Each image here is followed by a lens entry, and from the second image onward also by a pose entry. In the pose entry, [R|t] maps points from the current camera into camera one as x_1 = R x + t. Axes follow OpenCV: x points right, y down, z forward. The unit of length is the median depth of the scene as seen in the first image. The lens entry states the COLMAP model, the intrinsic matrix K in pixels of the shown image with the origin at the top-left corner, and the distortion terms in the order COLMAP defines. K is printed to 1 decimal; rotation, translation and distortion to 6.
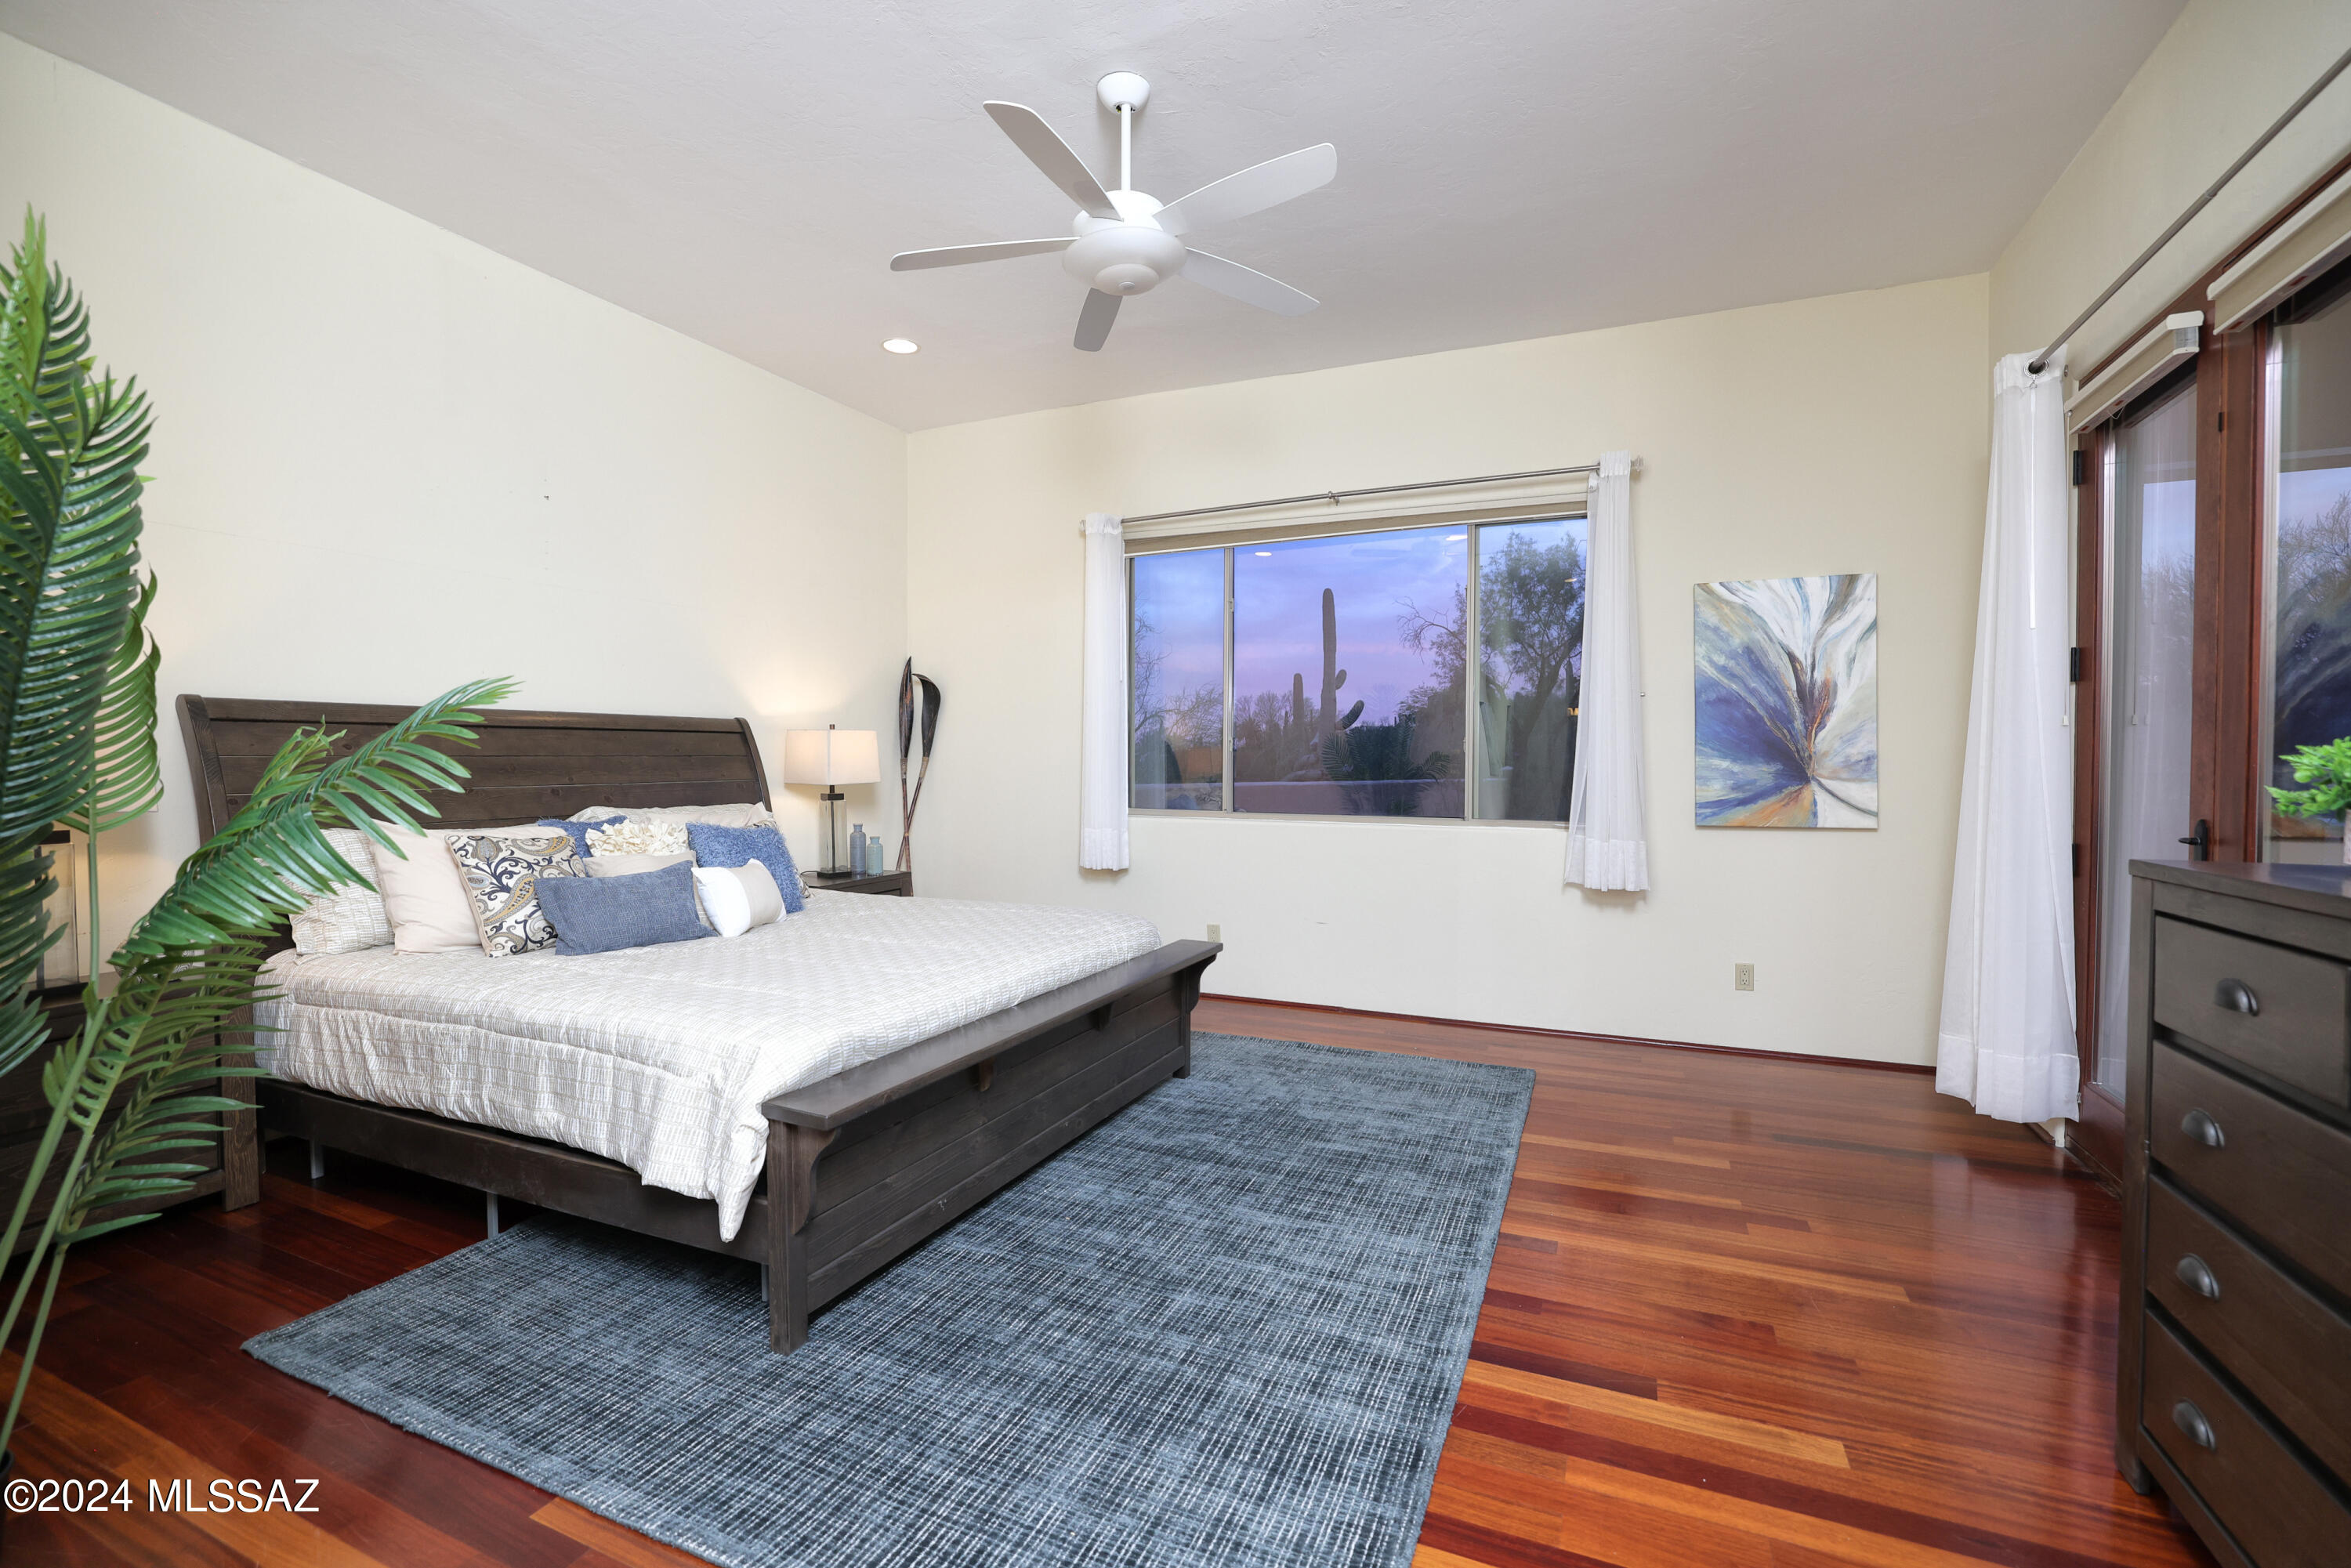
lens RADIAL K [[1006.6, 0, 1199.8], [0, 1006.6, 788.1], [0, 0, 1]] dist [-0.032672, 0.011521]
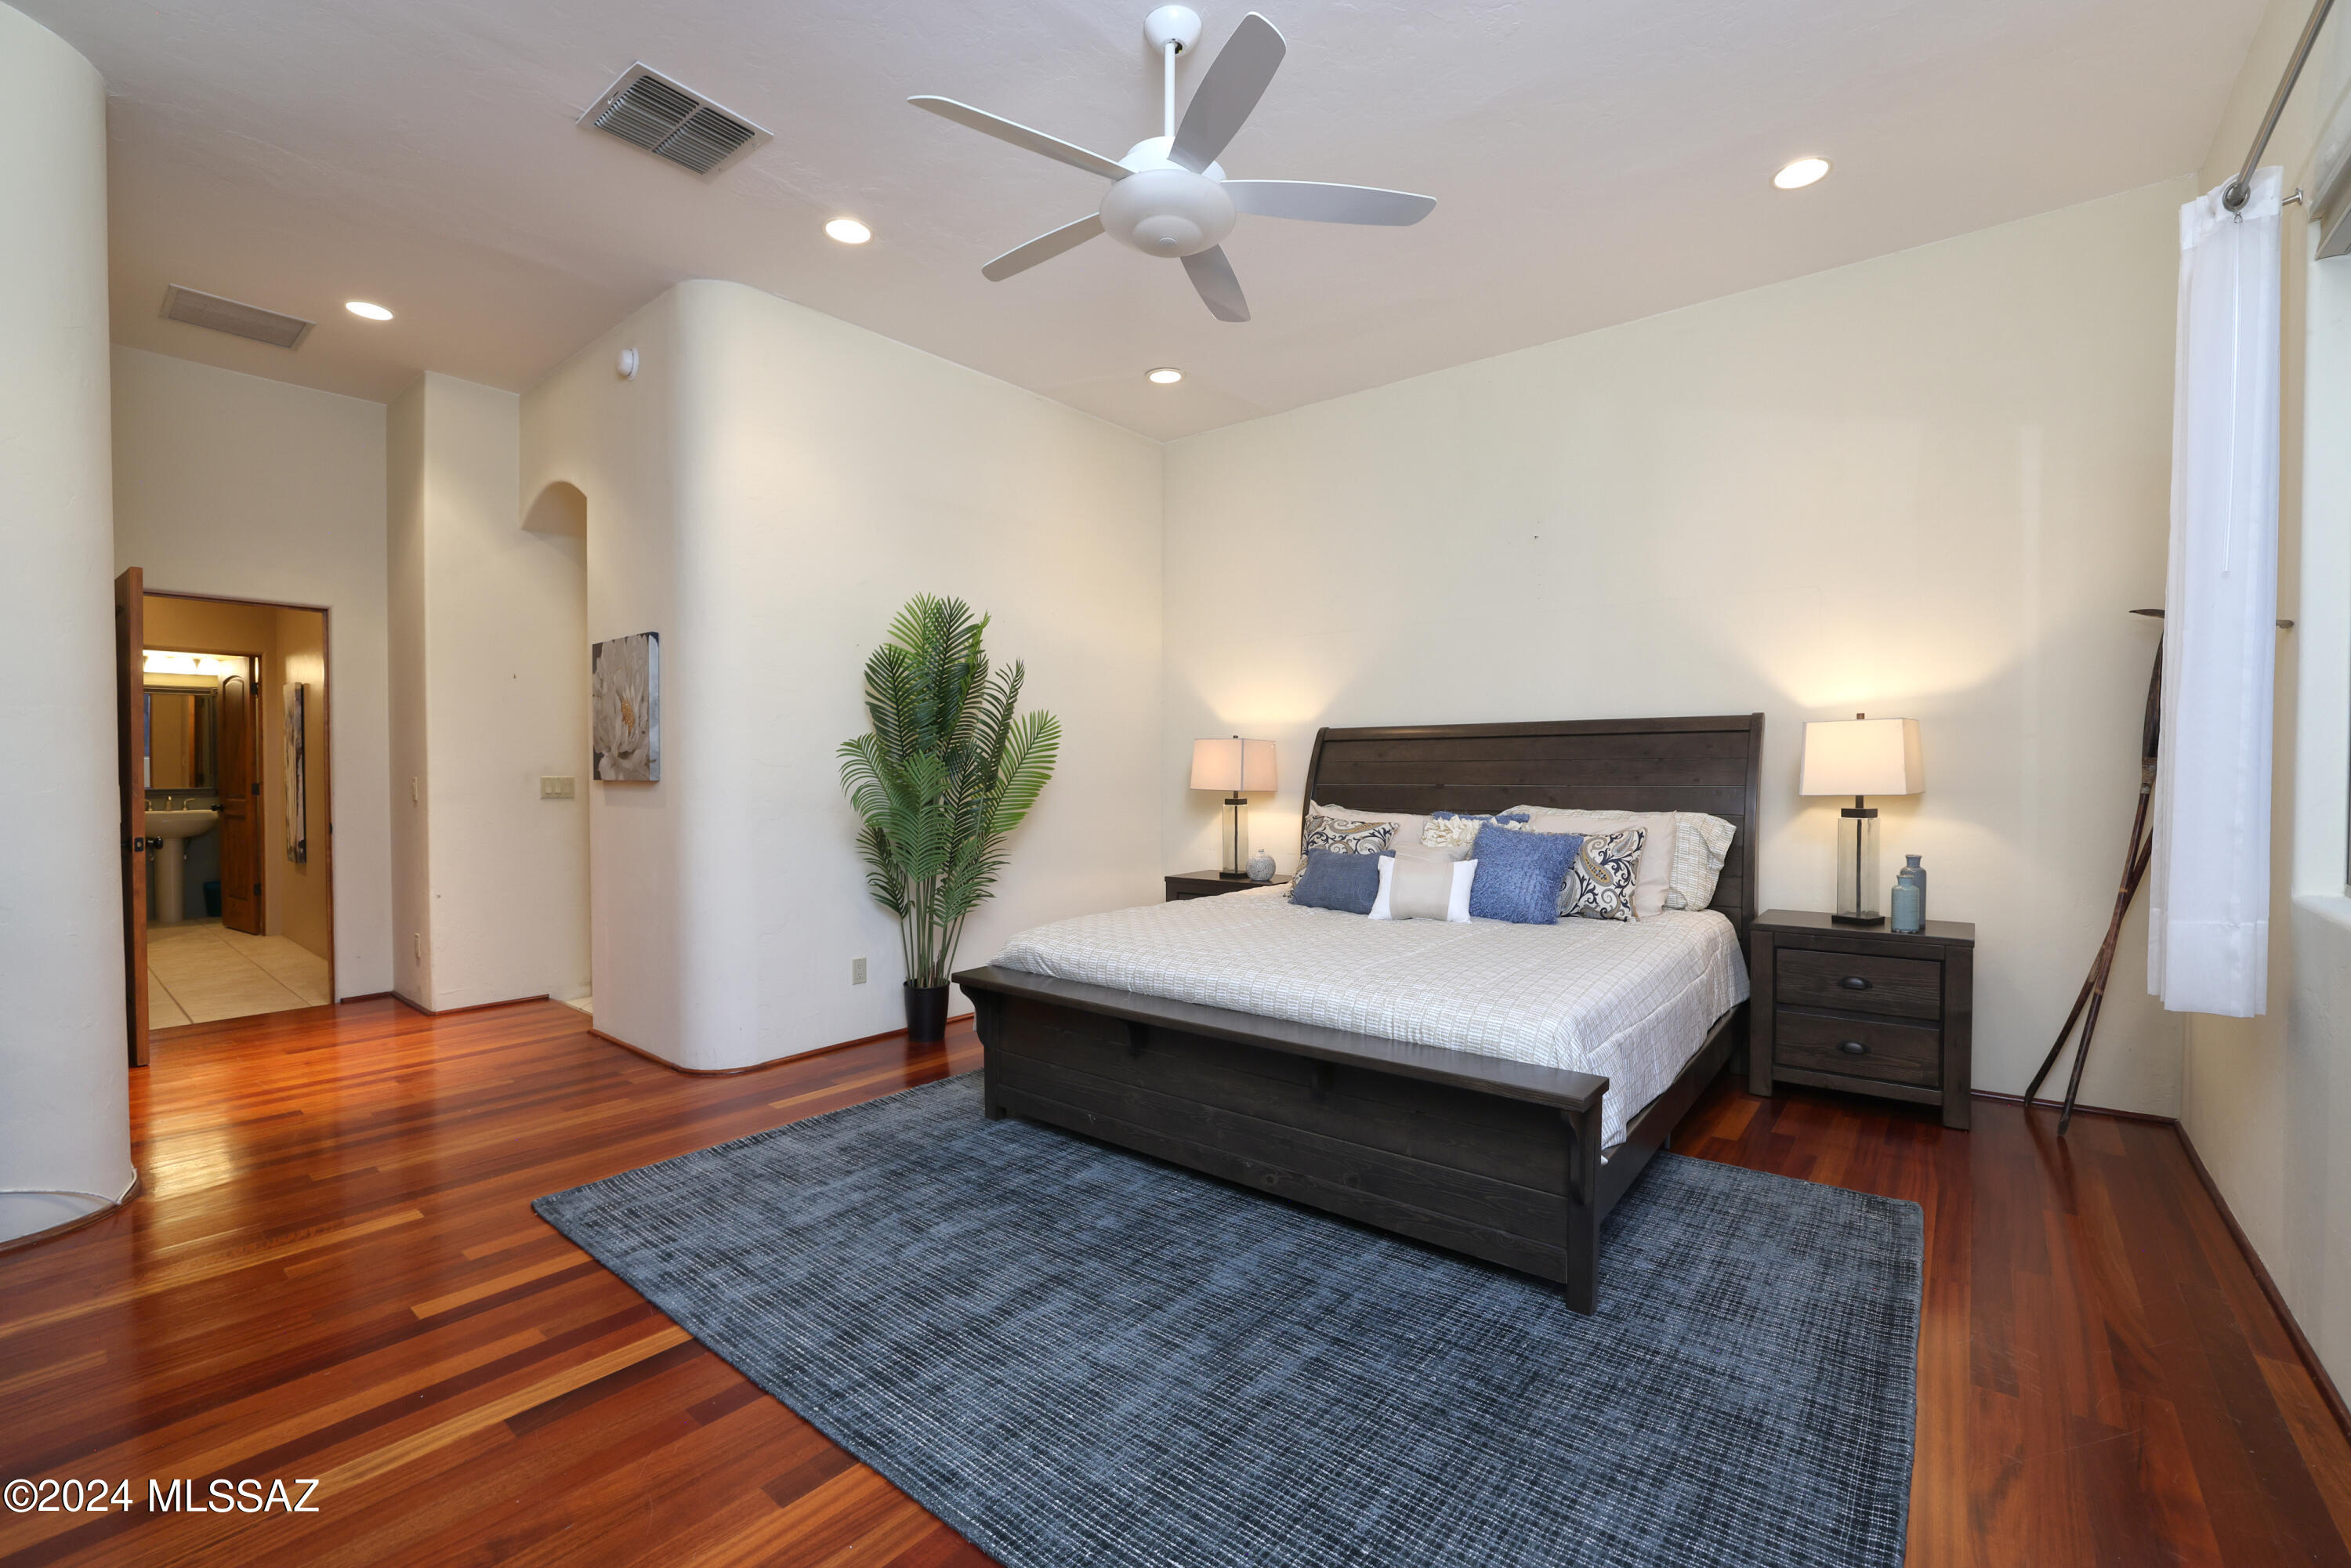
lens RADIAL K [[1006.6, 0, 1199.8], [0, 1006.6, 788.1], [0, 0, 1]] dist [-0.032672, 0.011521]
pose [[-0.258877, 0.022410, -0.965650, 0.621395], [-0.021328, 0.999354, 0.028910, -0.026275], [0.965675, 0.028080, -0.258232, 0.973718]]
